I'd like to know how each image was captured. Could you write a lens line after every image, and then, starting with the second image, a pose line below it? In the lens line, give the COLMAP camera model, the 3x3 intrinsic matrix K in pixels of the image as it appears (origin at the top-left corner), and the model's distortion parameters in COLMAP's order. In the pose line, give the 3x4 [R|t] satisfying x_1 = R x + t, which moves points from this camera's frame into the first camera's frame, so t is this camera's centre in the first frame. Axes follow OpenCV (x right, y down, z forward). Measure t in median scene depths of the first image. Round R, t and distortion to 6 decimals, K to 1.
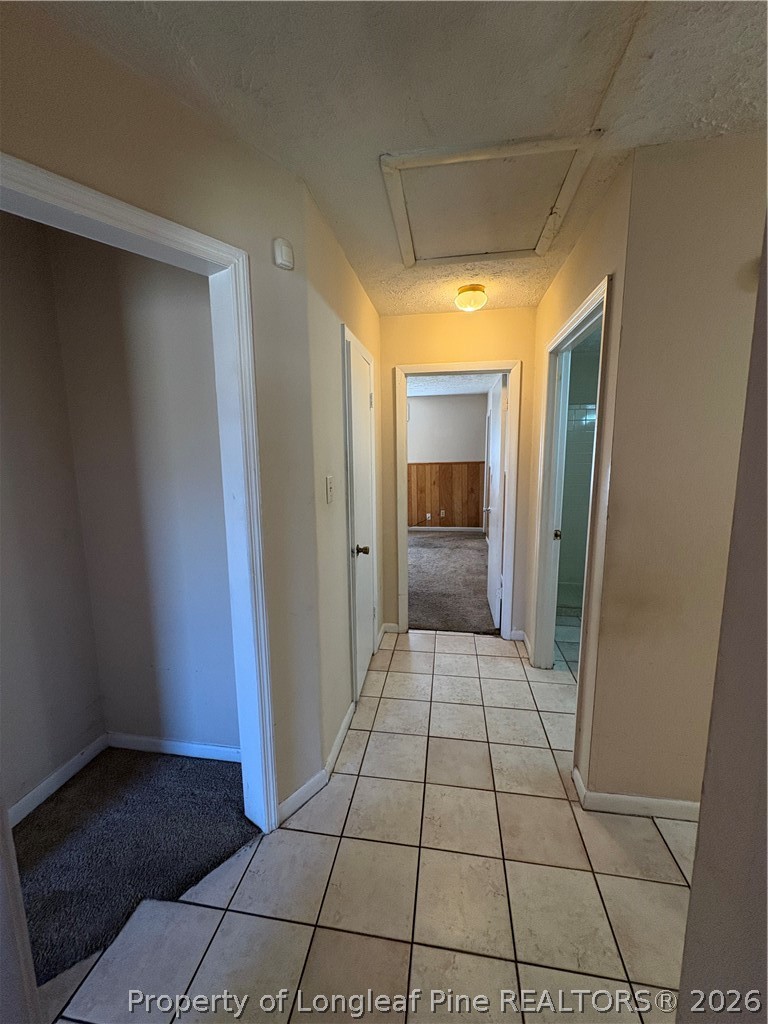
lens RADIAL K [[415.8, 0, 384.2], [0, 415.8, 512.2], [0, 0, 1]] dist [-0.003395, 0.001381]
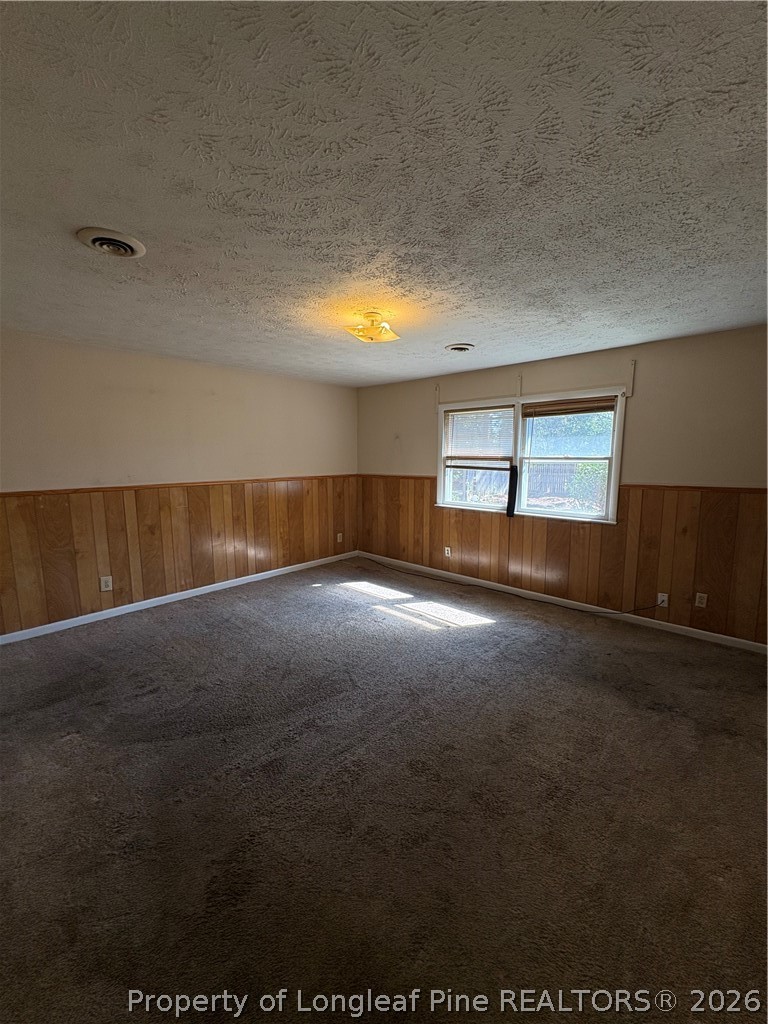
lens RADIAL K [[415.8, 0, 383.0], [0, 415.8, 511.0], [0, 0, 1]] dist [-0.003395, 0.001381]
pose [[0.840159, 0.083720, -0.535839, 0.084420], [-0.092929, 0.995624, 0.009851, -0.065323], [0.534319, 0.041518, 0.844263, 0.433420]]
